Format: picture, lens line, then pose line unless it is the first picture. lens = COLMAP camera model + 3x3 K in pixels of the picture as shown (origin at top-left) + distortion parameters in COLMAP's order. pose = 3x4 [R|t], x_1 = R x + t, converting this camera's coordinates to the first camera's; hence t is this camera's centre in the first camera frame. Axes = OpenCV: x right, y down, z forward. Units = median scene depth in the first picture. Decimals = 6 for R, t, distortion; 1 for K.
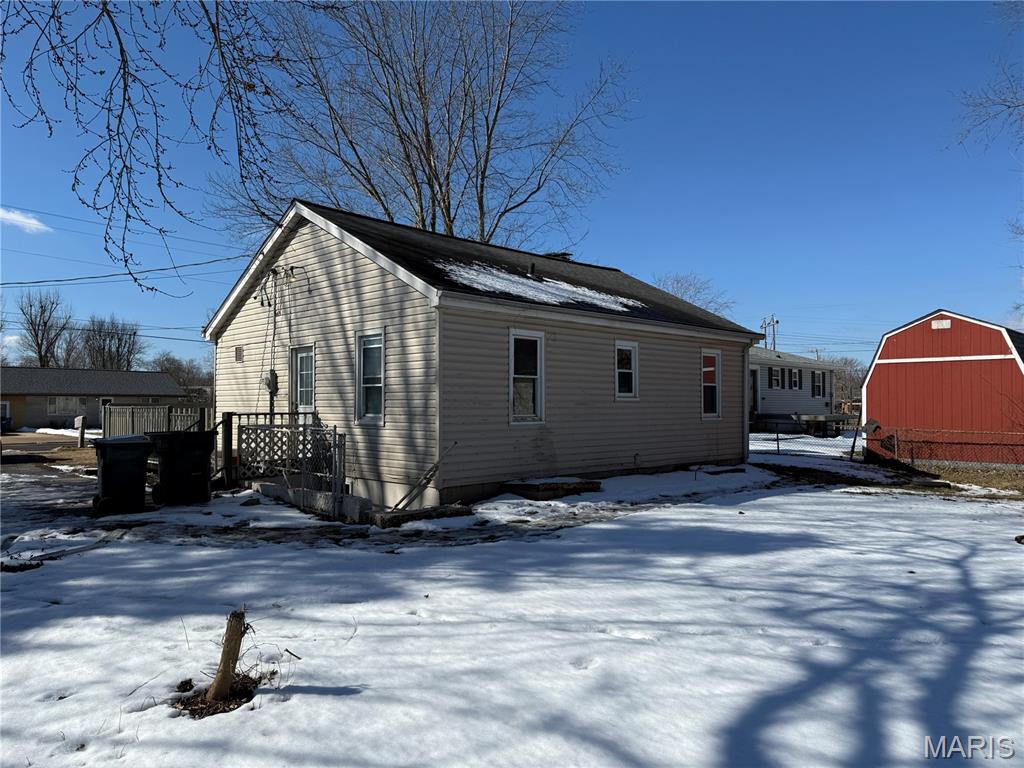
lens RADIAL K [[722.9, 0, 512.0], [0, 722.9, 384.0], [0, 0, 1]] dist [0.066626, -0.003822]
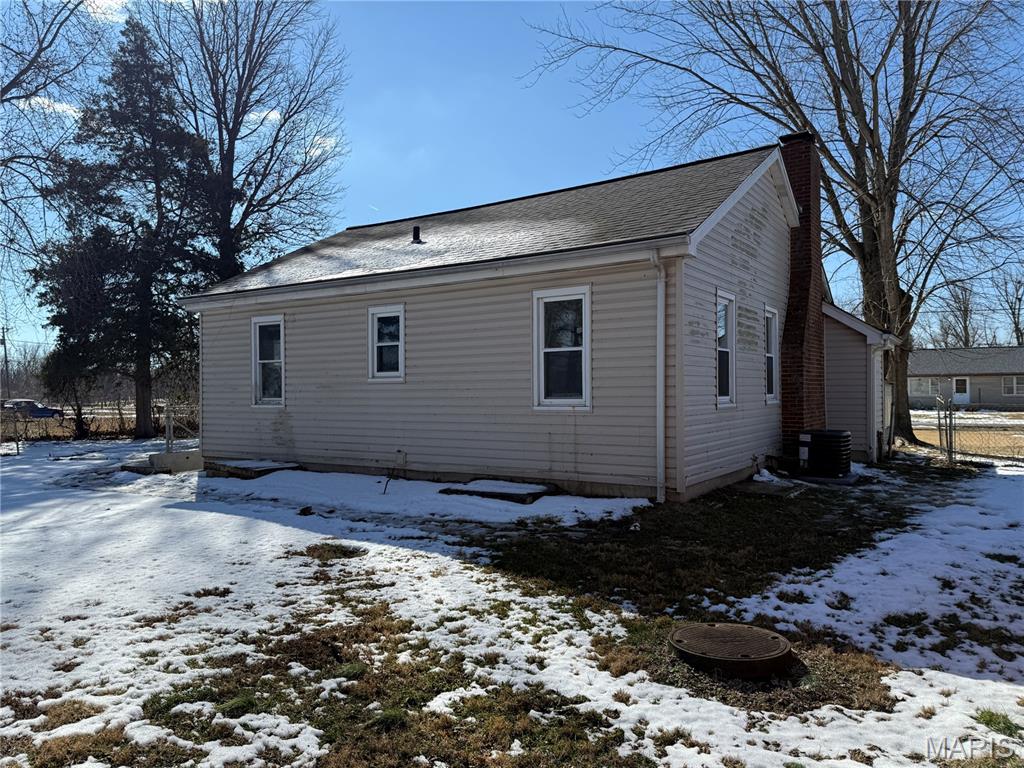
lens RADIAL K [[722.9, 0, 512.0], [0, 722.9, 384.0], [0, 0, 1]] dist [0.066626, -0.003822]
pose [[0.223161, -0.010551, -0.974724, 0.973855], [0.036523, 0.999330, -0.002455, 0.032895], [0.974097, -0.035052, 0.223397, 0.971747]]
